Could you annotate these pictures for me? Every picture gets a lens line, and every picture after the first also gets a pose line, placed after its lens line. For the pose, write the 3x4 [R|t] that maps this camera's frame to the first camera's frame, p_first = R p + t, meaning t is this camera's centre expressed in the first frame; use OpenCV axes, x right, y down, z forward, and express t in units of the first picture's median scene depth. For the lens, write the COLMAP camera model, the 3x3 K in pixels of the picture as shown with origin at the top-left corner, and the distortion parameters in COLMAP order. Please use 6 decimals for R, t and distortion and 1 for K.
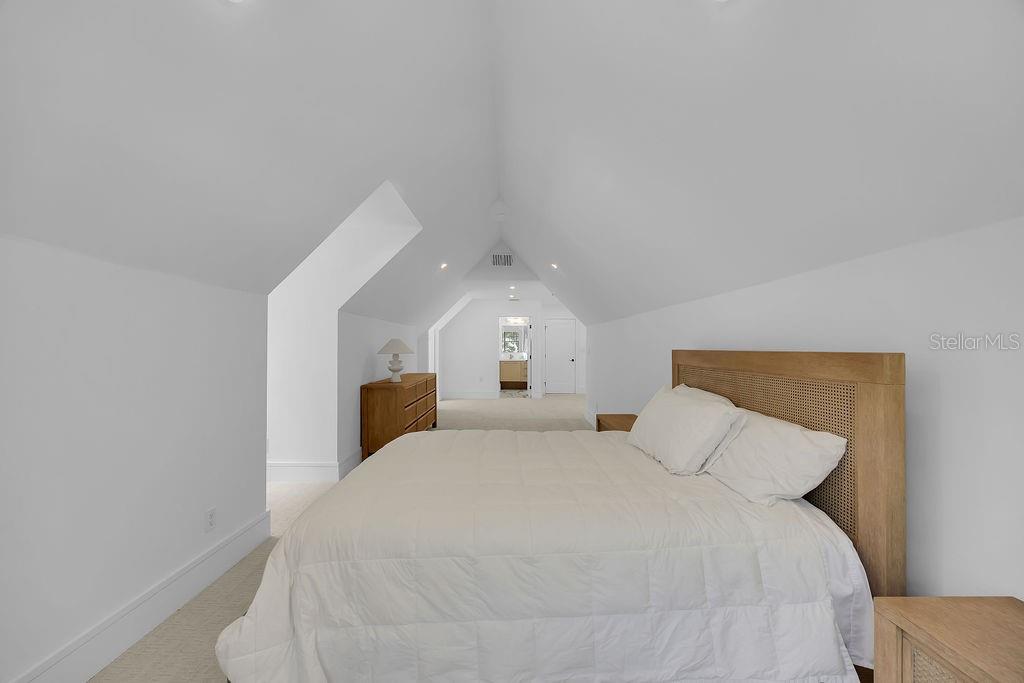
lens RADIAL K [[389.2, 0, 512.0], [0, 389.2, 341.5], [0, 0, 1]] dist [-0.002051, -0.000154]
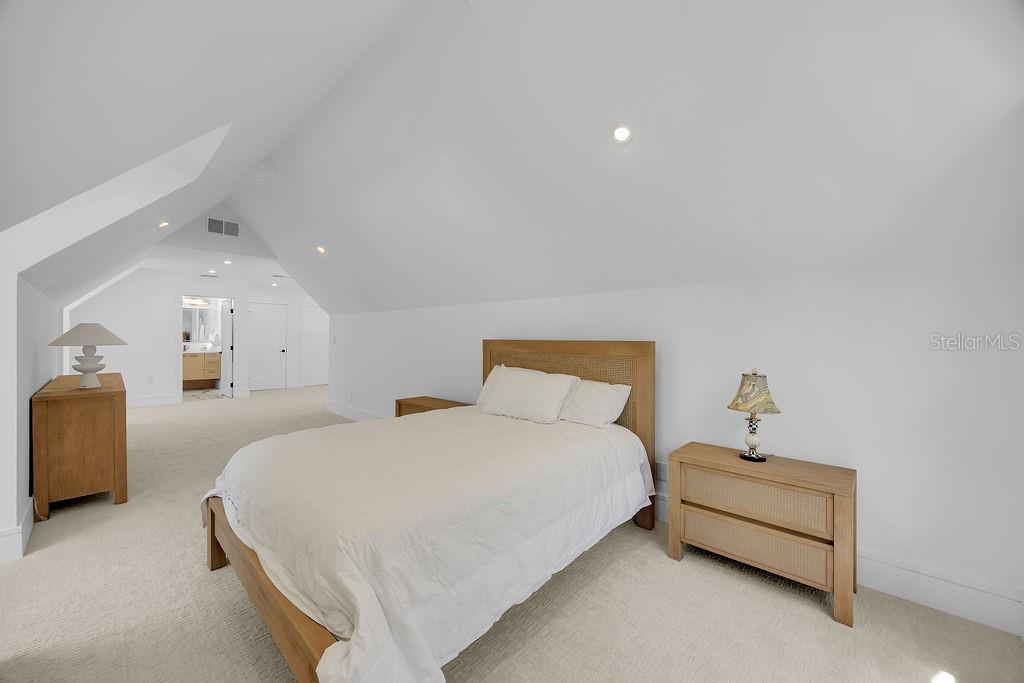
lens RADIAL K [[389.3, 0, 507.1], [0, 389.3, 337.1], [0, 0, 1]] dist [-0.000089, -0.000099]
pose [[0.698109, 0.004239, 0.715979, -0.378509], [-0.015947, 0.999826, 0.009630, -0.000279], [-0.715814, -0.018140, 0.698056, 0.041816]]
